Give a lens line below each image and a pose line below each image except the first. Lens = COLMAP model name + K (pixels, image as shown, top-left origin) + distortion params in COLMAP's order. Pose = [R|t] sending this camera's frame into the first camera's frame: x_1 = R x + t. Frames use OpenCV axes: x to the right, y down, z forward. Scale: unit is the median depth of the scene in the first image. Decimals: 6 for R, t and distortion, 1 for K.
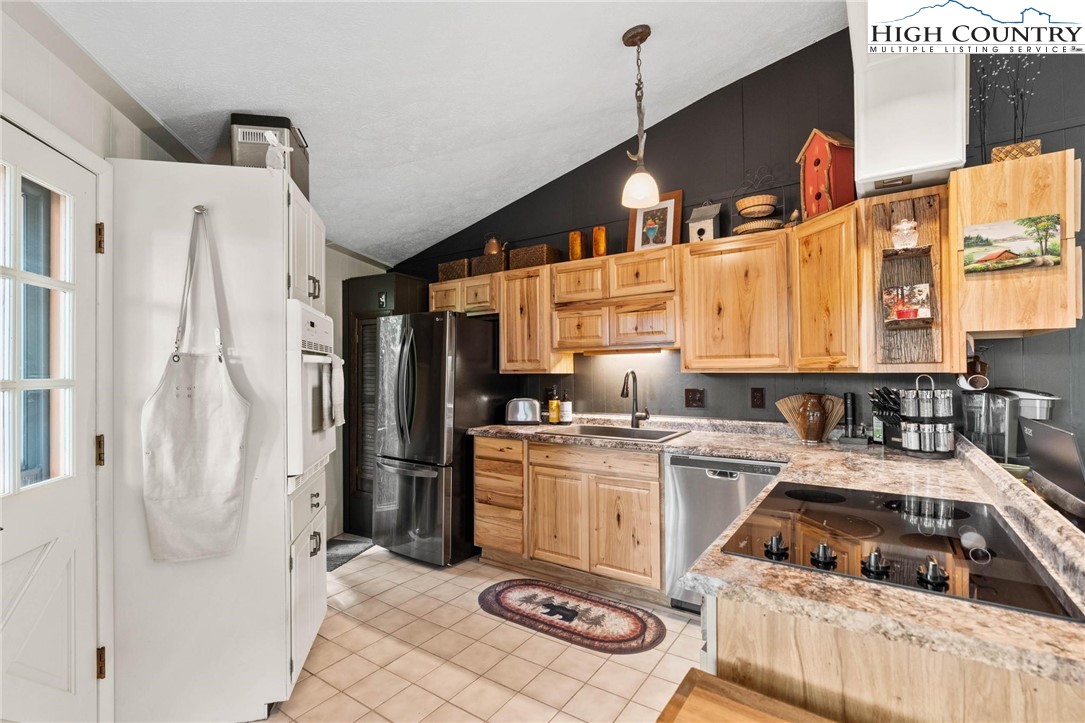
lens RADIAL K [[493.4, 0, 539.7], [0, 493.4, 367.1], [0, 0, 1]] dist [-0.003996, 0.001050]
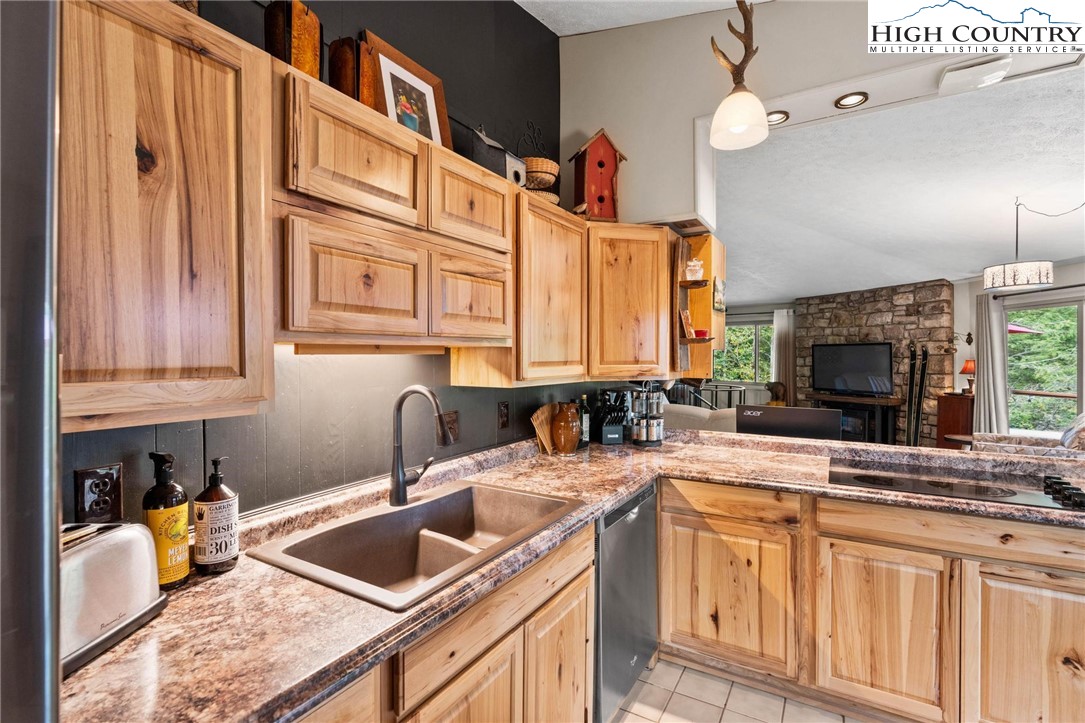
lens RADIAL K [[493.4, 0, 539.6], [0, 493.4, 366.0], [0, 0, 1]] dist [-0.003996, 0.001050]
pose [[-0.048432, -0.008230, 0.998793, -0.358366], [-0.000570, 0.999966, 0.008212, -0.023013], [-0.998826, -0.000172, -0.048435, 1.041769]]
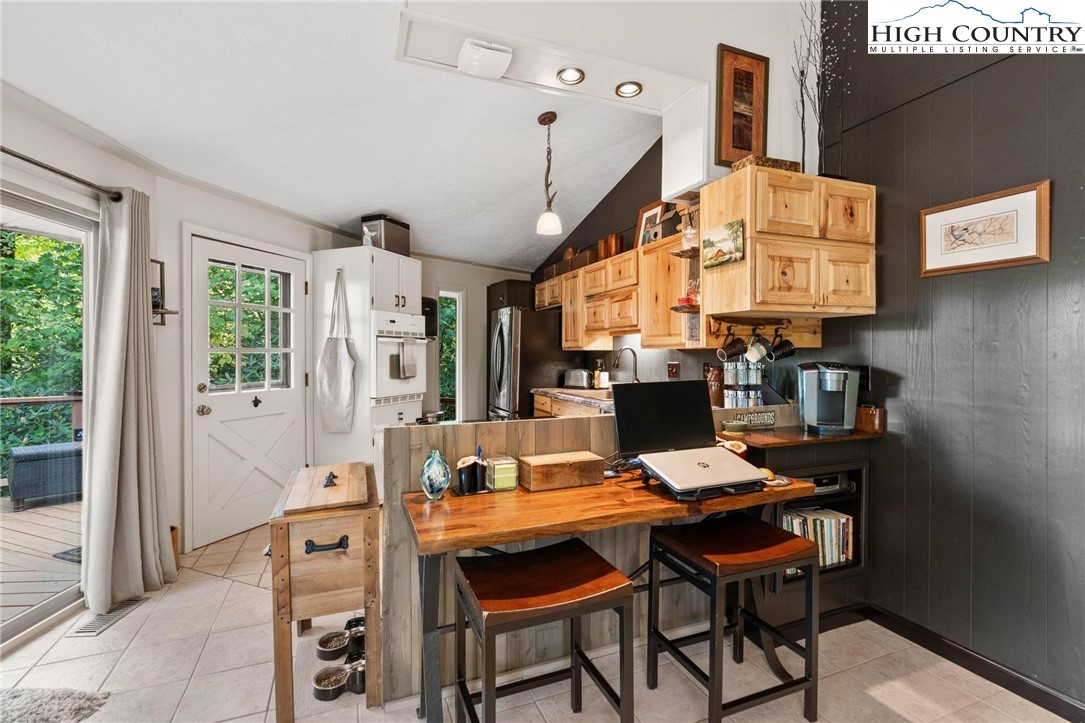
lens RADIAL K [[493.4, 0, 537.9], [0, 493.4, 354.4], [0, 0, 1]] dist [-0.003996, 0.001050]
pose [[0.830501, 0.009034, -0.556944, 0.803237], [-0.002273, 0.999915, 0.012830, 0.010439], [0.557013, -0.009389, 0.830451, -0.199403]]
